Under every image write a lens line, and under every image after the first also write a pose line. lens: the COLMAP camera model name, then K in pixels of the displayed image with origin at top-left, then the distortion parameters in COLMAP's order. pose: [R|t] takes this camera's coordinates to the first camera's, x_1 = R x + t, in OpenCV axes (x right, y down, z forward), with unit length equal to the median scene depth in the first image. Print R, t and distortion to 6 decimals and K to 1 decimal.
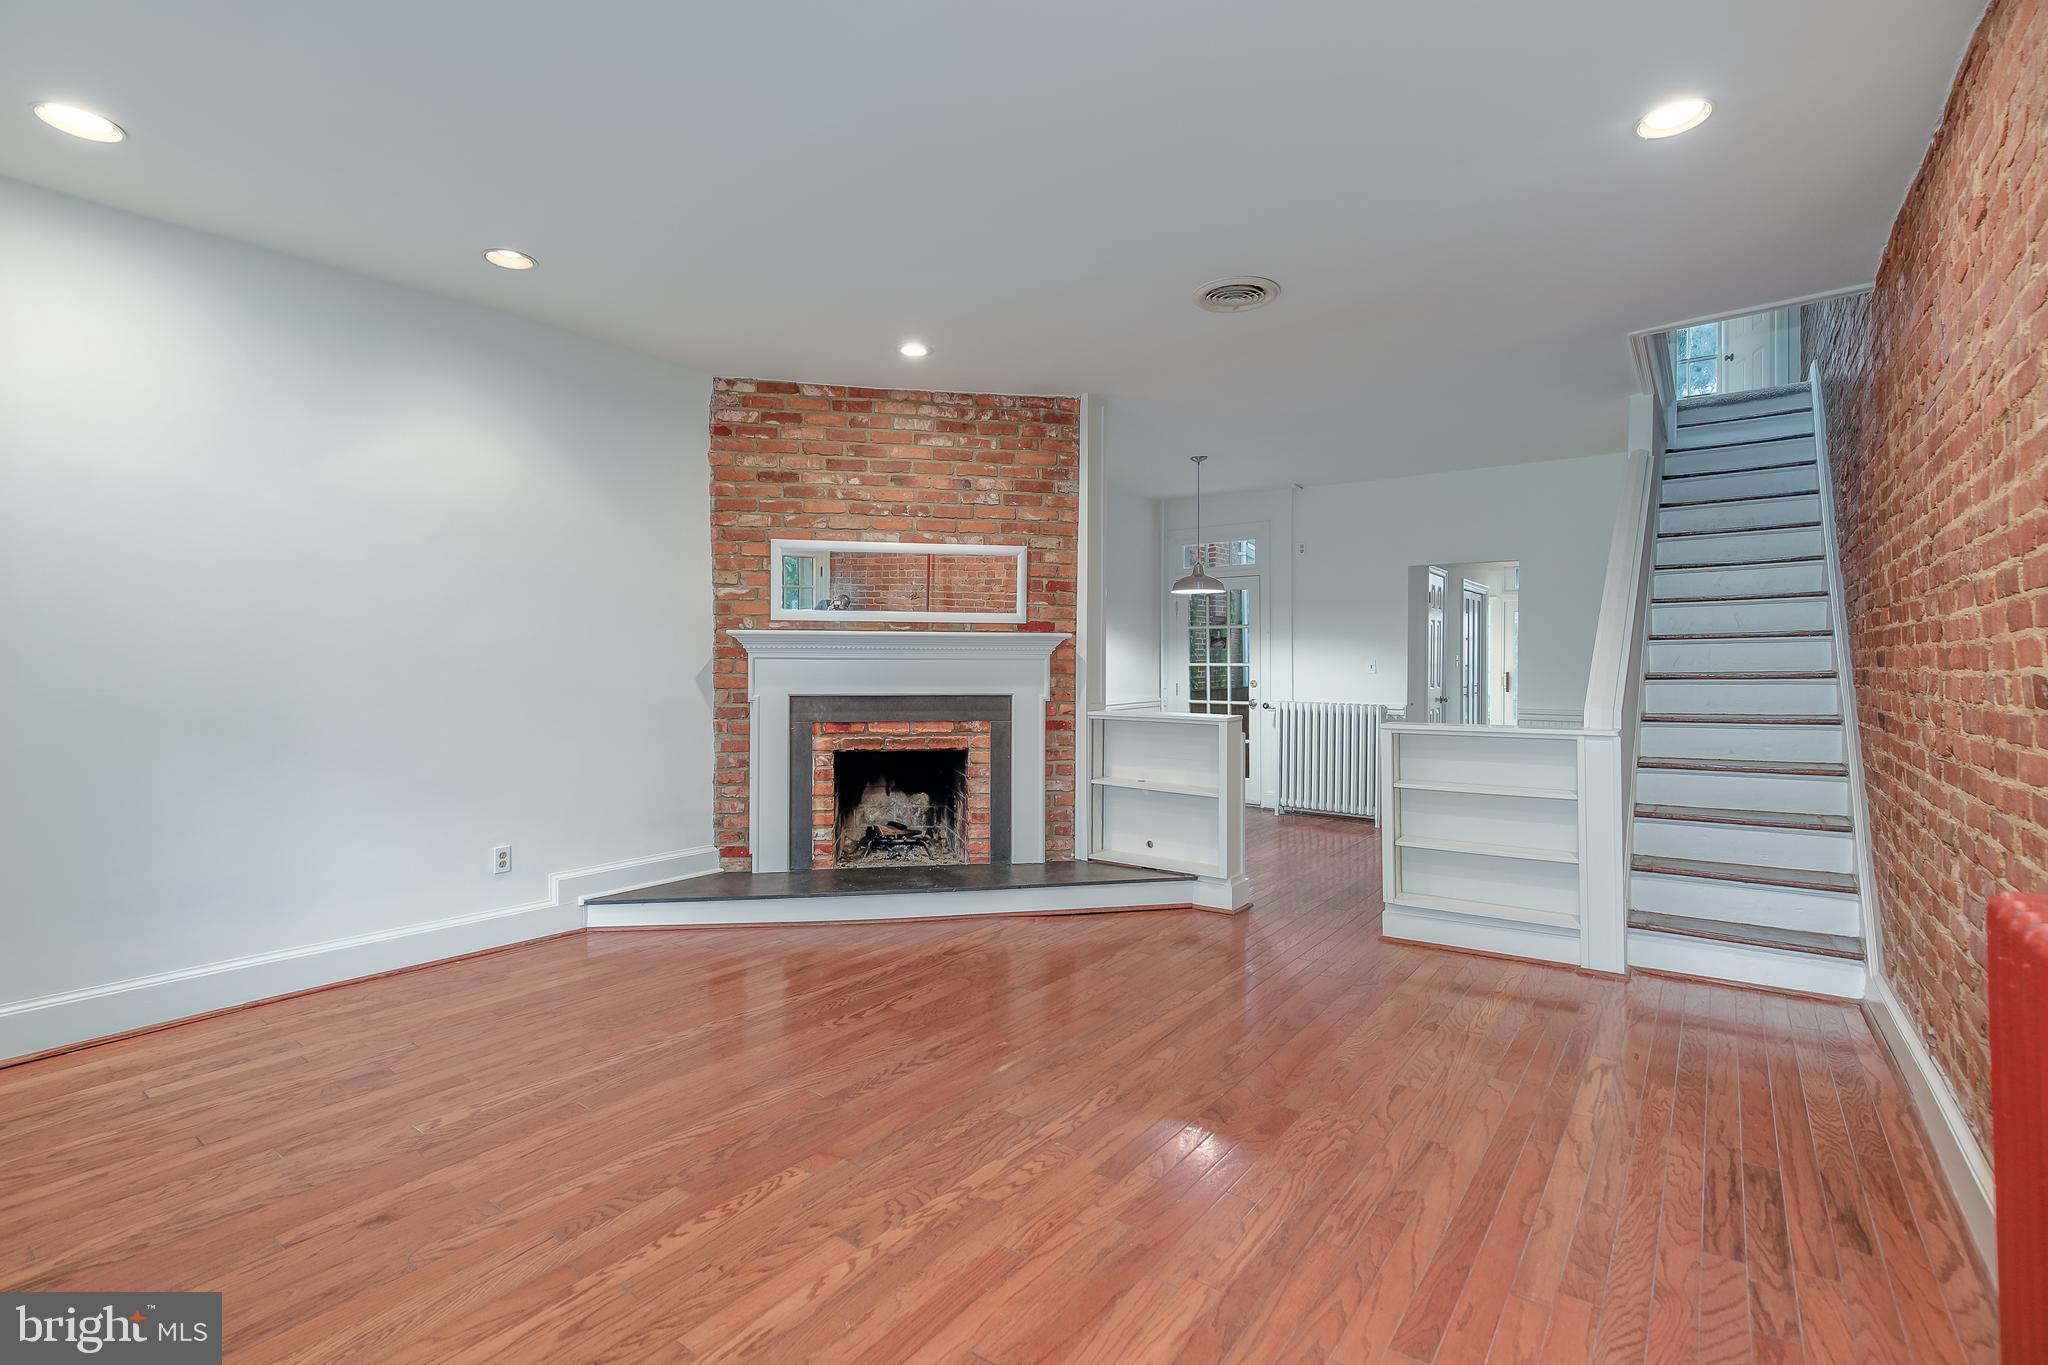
lens RADIAL K [[944.9, 0, 1015.3], [0, 944.9, 662.6], [0, 0, 1]] dist [0.002008, 0.000739]
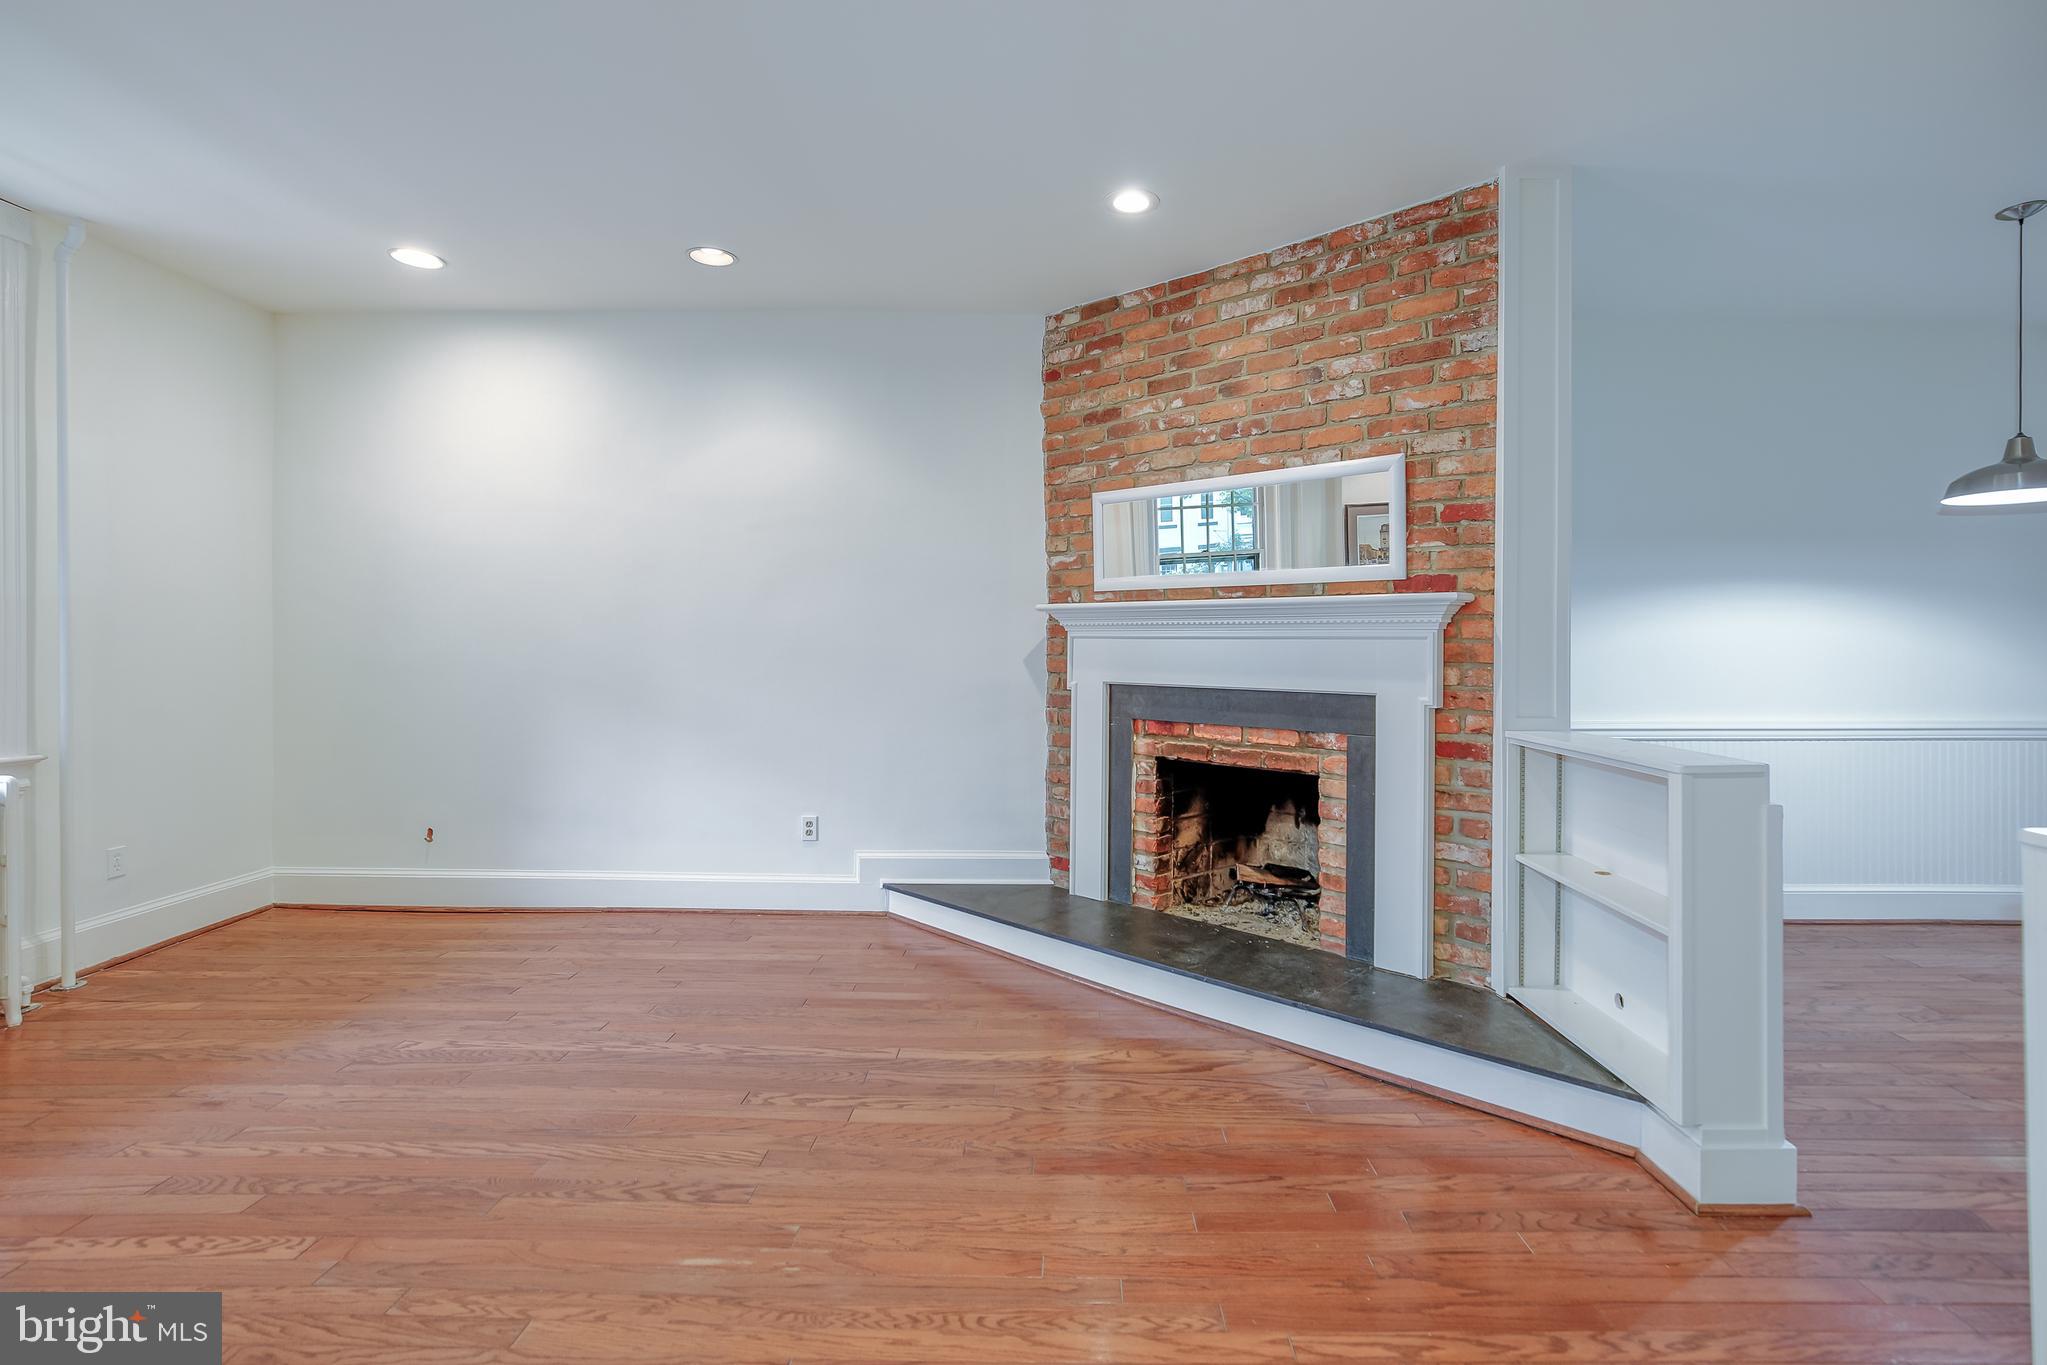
lens RADIAL K [[952.2, 0, 1077.9], [0, 952.2, 642.8], [0, 0, 1]] dist [-0.003379, -0.000061]
pose [[0.609193, -0.001062, -0.793021, 0.385103], [-0.008260, 0.999936, -0.007685, 0.006469], [0.792979, 0.011232, 0.609146, 0.473304]]
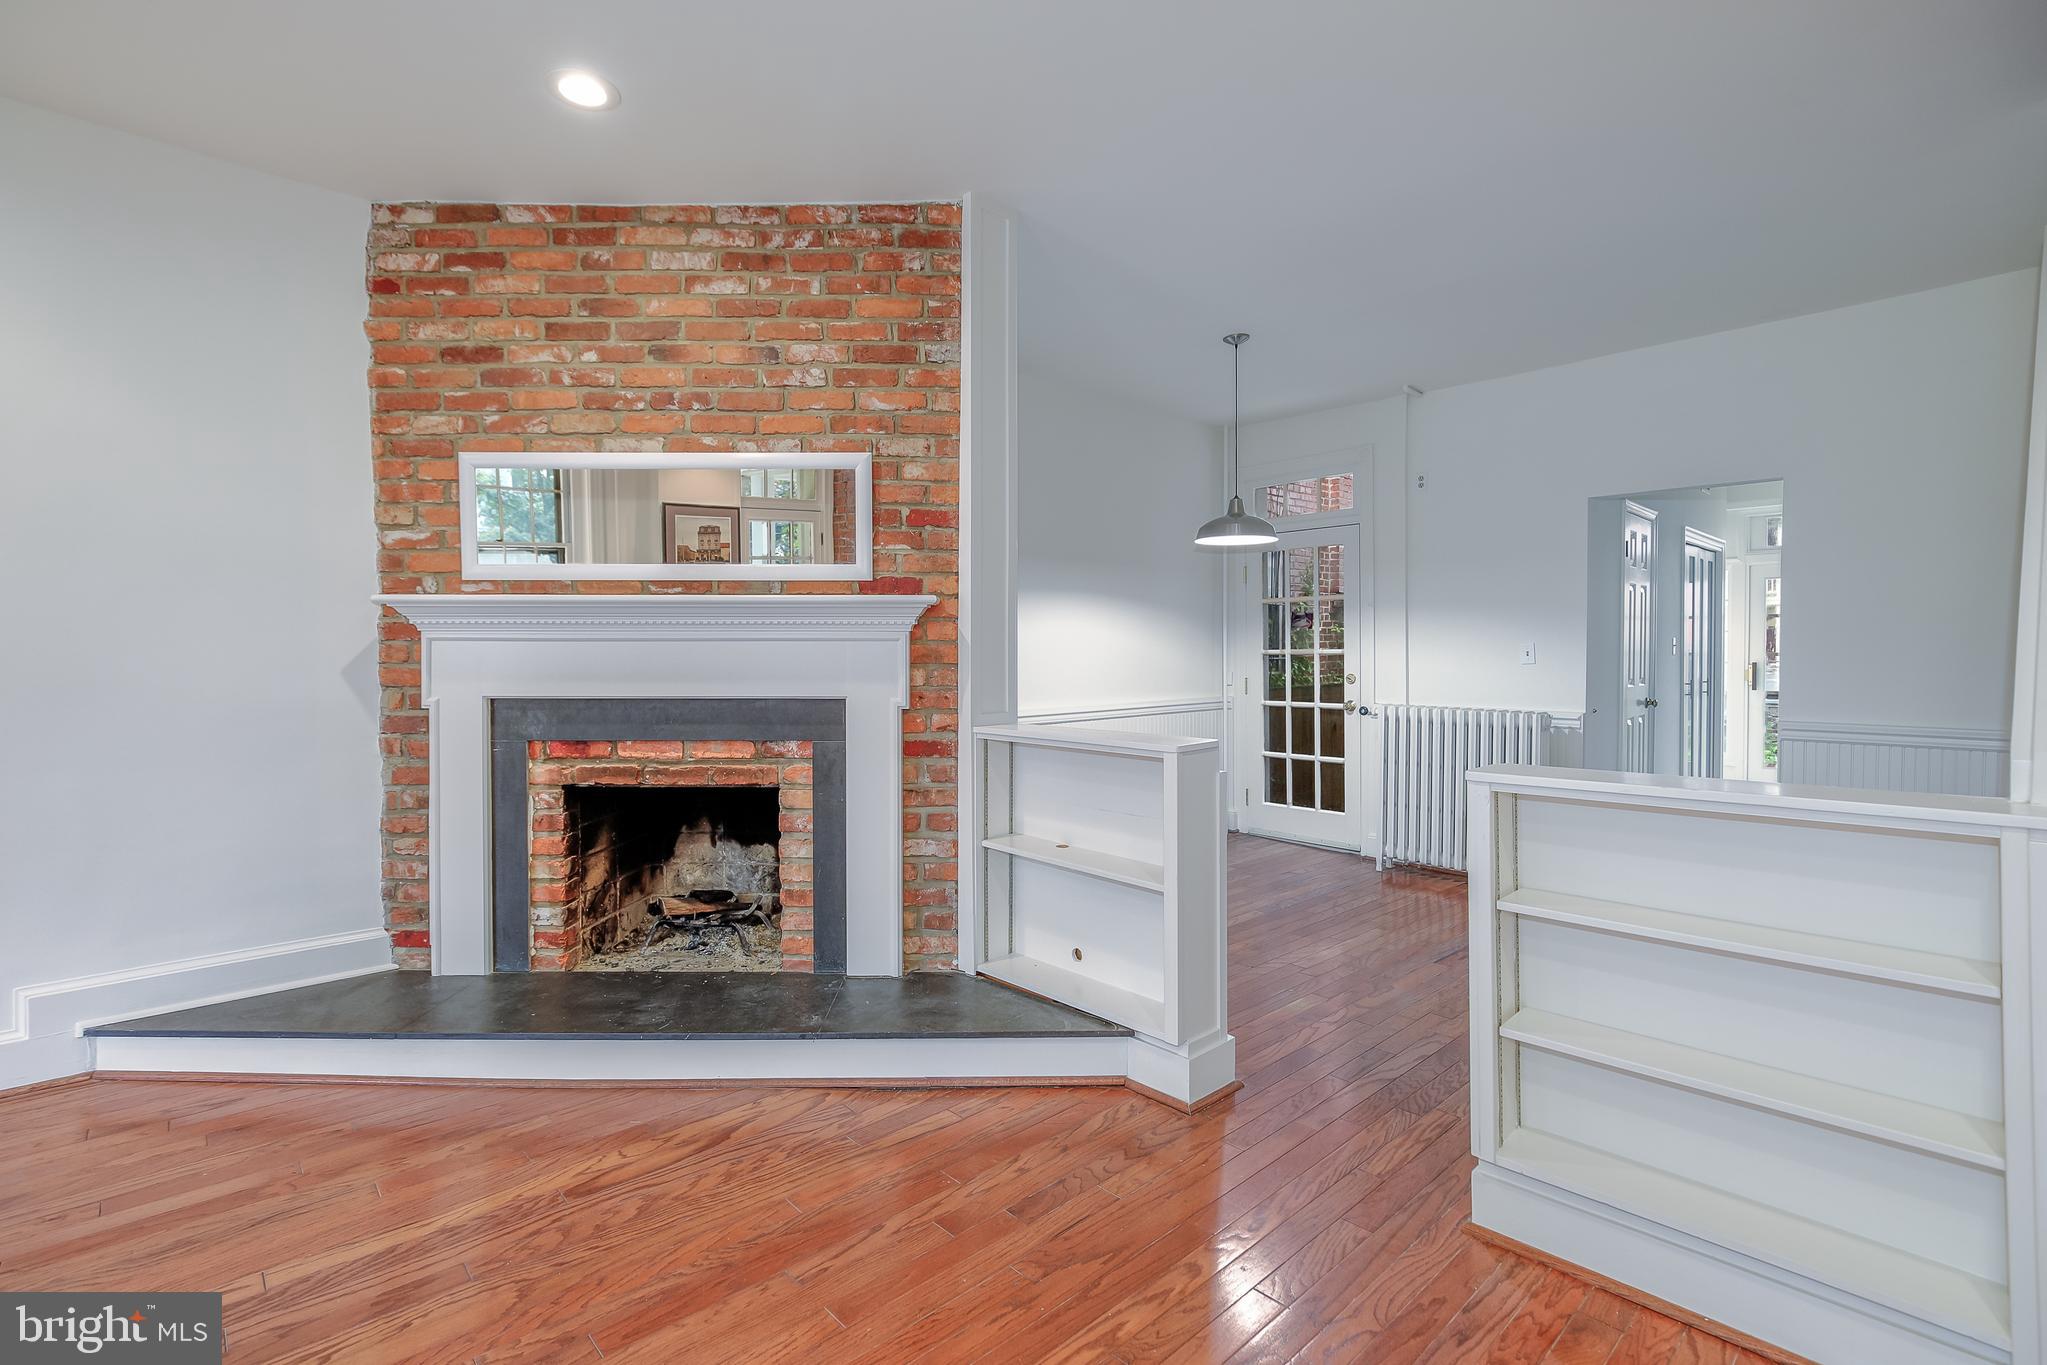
lens RADIAL K [[941.2, 0, 1003.0], [0, 941.2, 663.0], [0, 0, 1]] dist [-0.007143, 0.000444]
pose [[0.981785, -0.001695, -0.189986, 0.216402], [0.003293, 0.999962, 0.008095, 0.007226], [0.189965, -0.008573, 0.981753, 0.437491]]
